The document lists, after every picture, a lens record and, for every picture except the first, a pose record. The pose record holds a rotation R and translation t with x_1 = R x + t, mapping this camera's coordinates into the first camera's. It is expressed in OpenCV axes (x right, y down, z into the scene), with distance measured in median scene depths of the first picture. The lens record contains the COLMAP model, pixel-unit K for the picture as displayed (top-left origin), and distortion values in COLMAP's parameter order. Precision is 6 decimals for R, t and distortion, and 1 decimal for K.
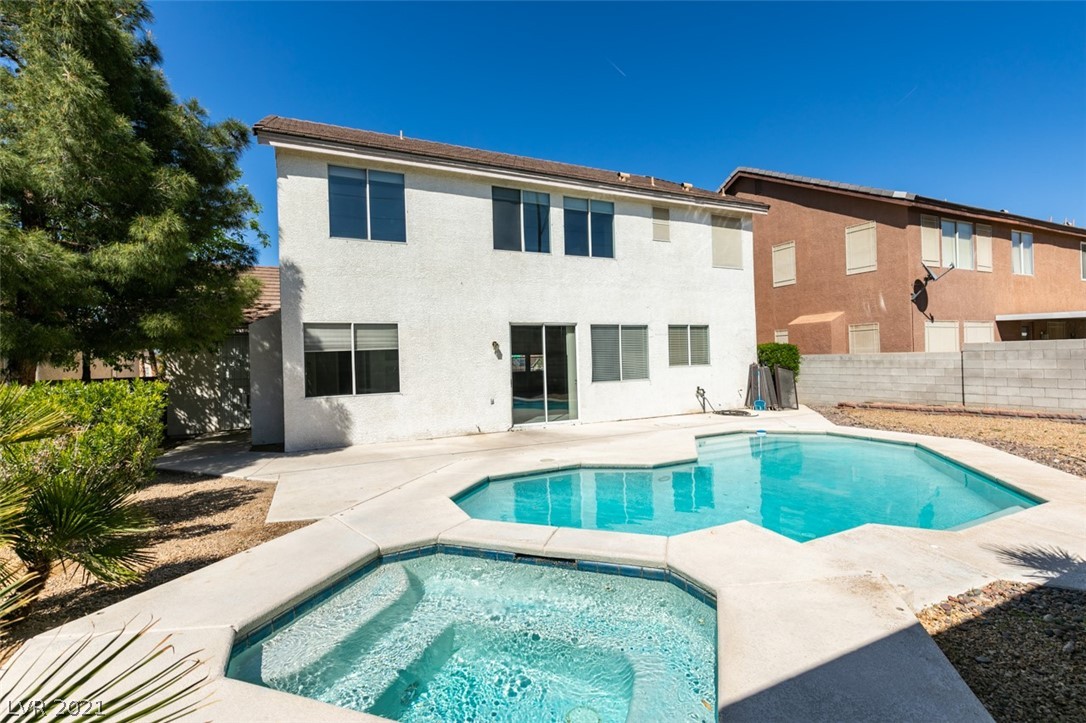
lens RADIAL K [[491.1, 0, 536.0], [0, 491.1, 356.8], [0, 0, 1]] dist [0.002829, -0.000504]
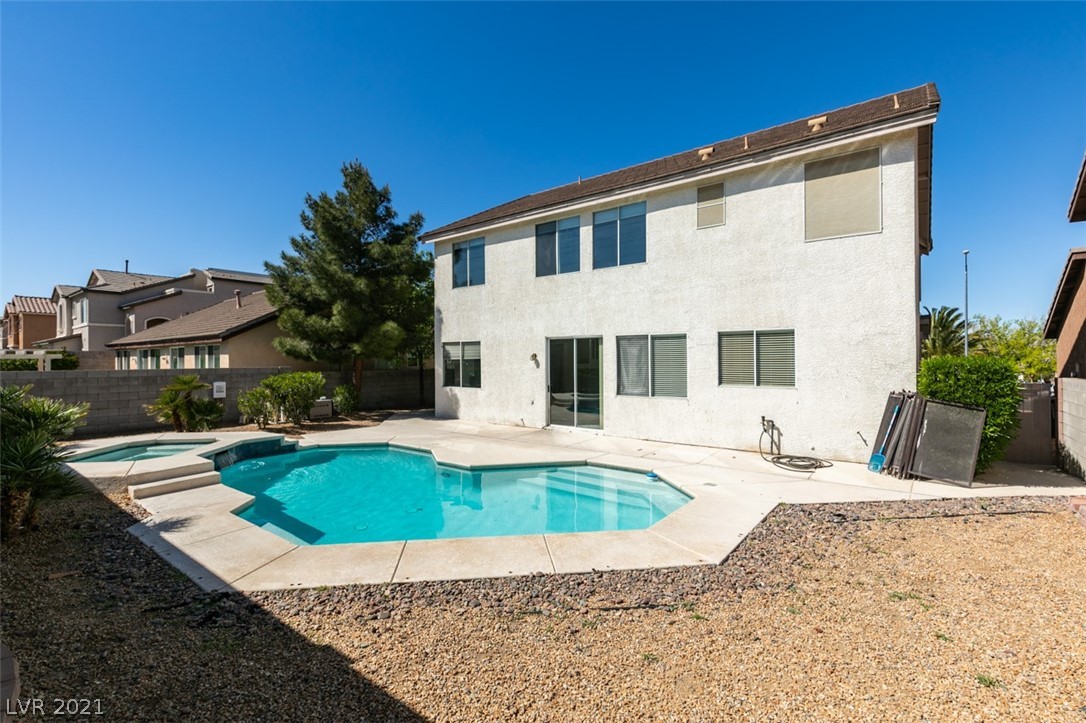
lens RADIAL K [[491.1, 0, 548.7], [0, 491.1, 358.9], [0, 0, 1]] dist [0.002829, -0.000504]
pose [[0.445524, 0.023692, -0.894956, 0.954989], [-0.008232, 0.999716, 0.022367, -0.042507], [0.895232, -0.002598, 0.445593, 0.458160]]
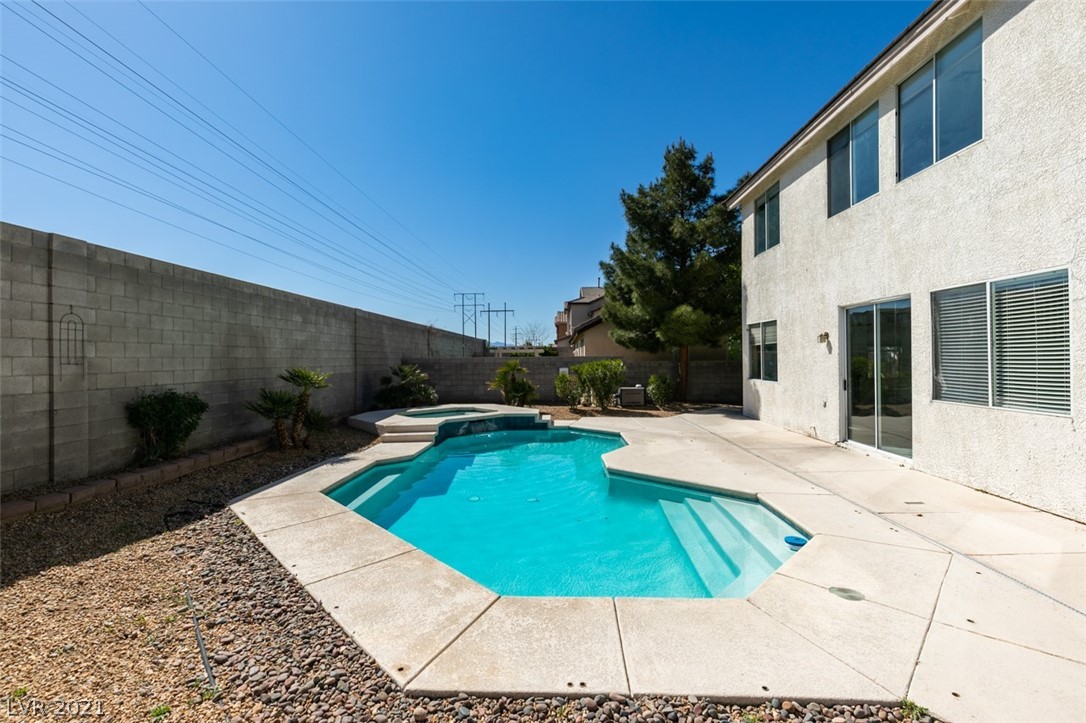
lens RADIAL K [[491.1, 0, 533.7], [0, 491.1, 357.0], [0, 0, 1]] dist [0.002829, -0.000504]
pose [[-0.481429, 0.027994, -0.876038, 0.817755], [0.019932, 0.999581, 0.020988, -0.015686], [0.876258, -0.007357, -0.481785, 0.905145]]
